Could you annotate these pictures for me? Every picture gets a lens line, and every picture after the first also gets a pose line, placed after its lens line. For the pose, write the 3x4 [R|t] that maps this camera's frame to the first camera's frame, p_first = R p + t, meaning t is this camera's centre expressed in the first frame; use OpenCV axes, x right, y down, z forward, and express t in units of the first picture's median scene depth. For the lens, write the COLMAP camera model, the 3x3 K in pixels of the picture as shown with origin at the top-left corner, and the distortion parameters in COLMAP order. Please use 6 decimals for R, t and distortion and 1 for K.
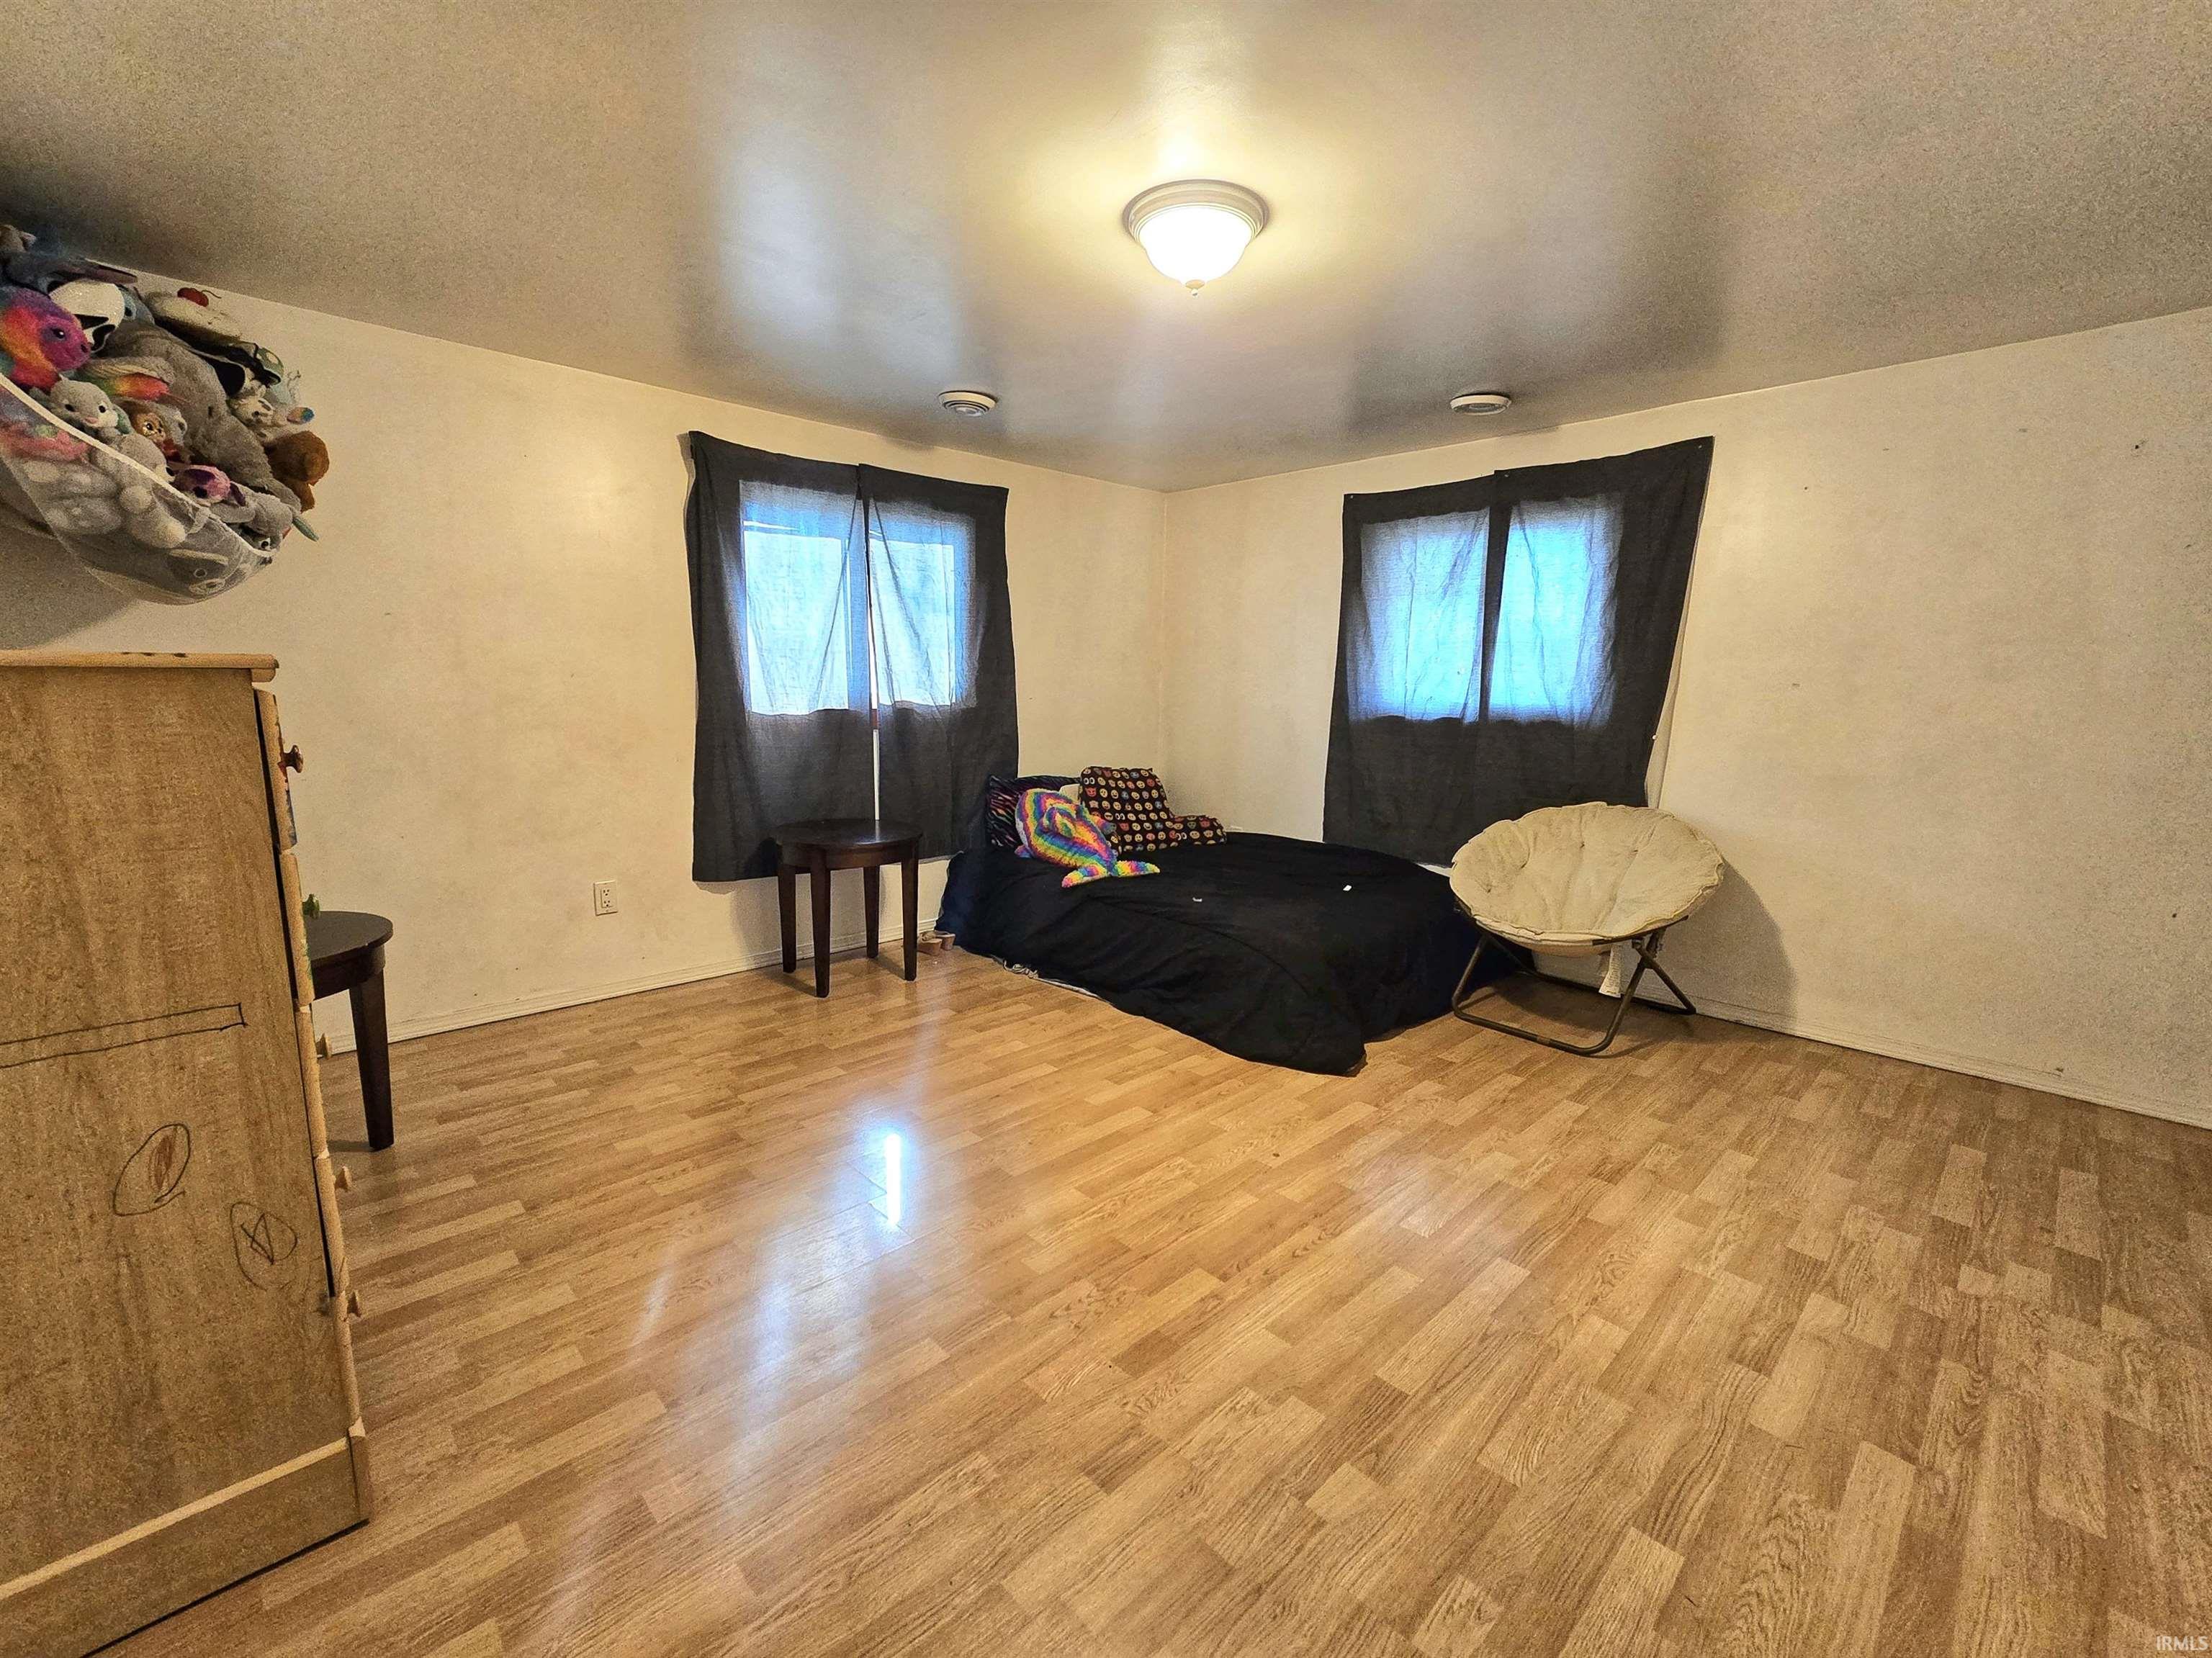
lens RADIAL K [[908.9, 0, 1099.0], [0, 908.9, 834.1], [0, 0, 1]] dist [0.000979, -0.001109]
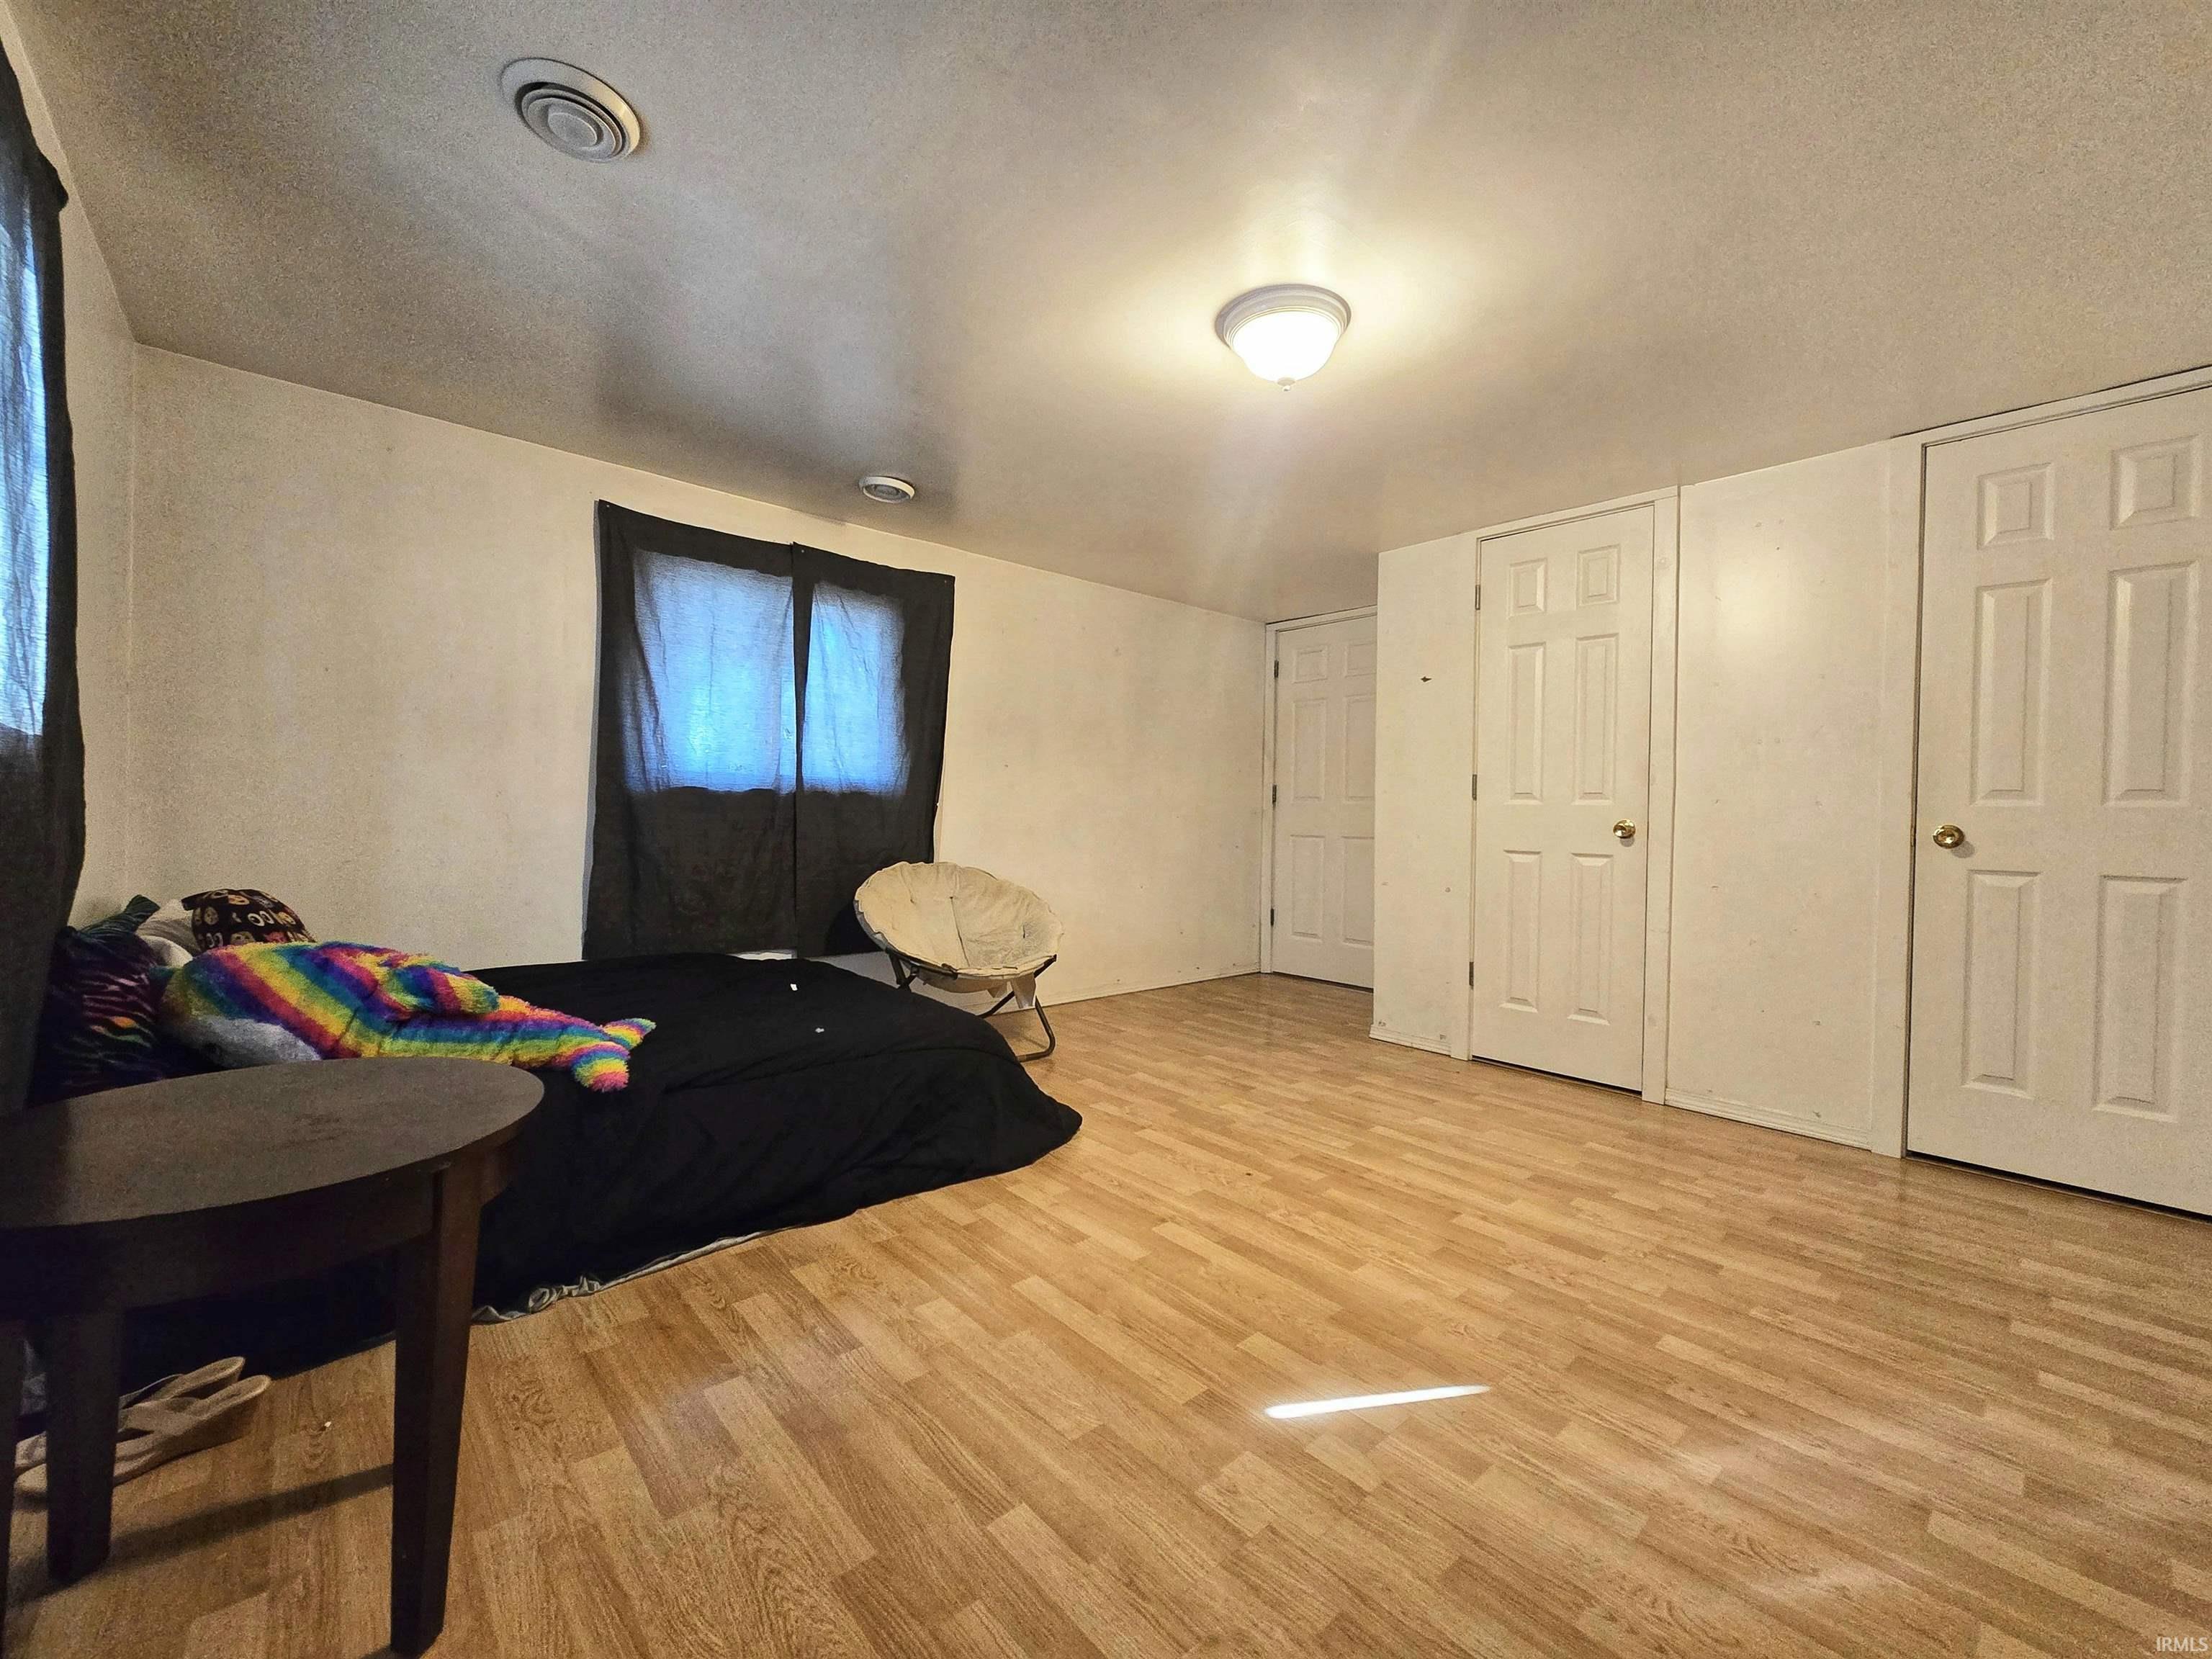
lens RADIAL K [[909.0, 0, 1096.5], [0, 909.0, 824.1], [0, 0, 1]] dist [0.000979, -0.001109]
pose [[0.045873, -0.027866, 0.998559, -0.753572], [0.140776, 0.989815, 0.021155, -0.093379], [-0.988978, 0.139603, 0.049329, 0.909558]]
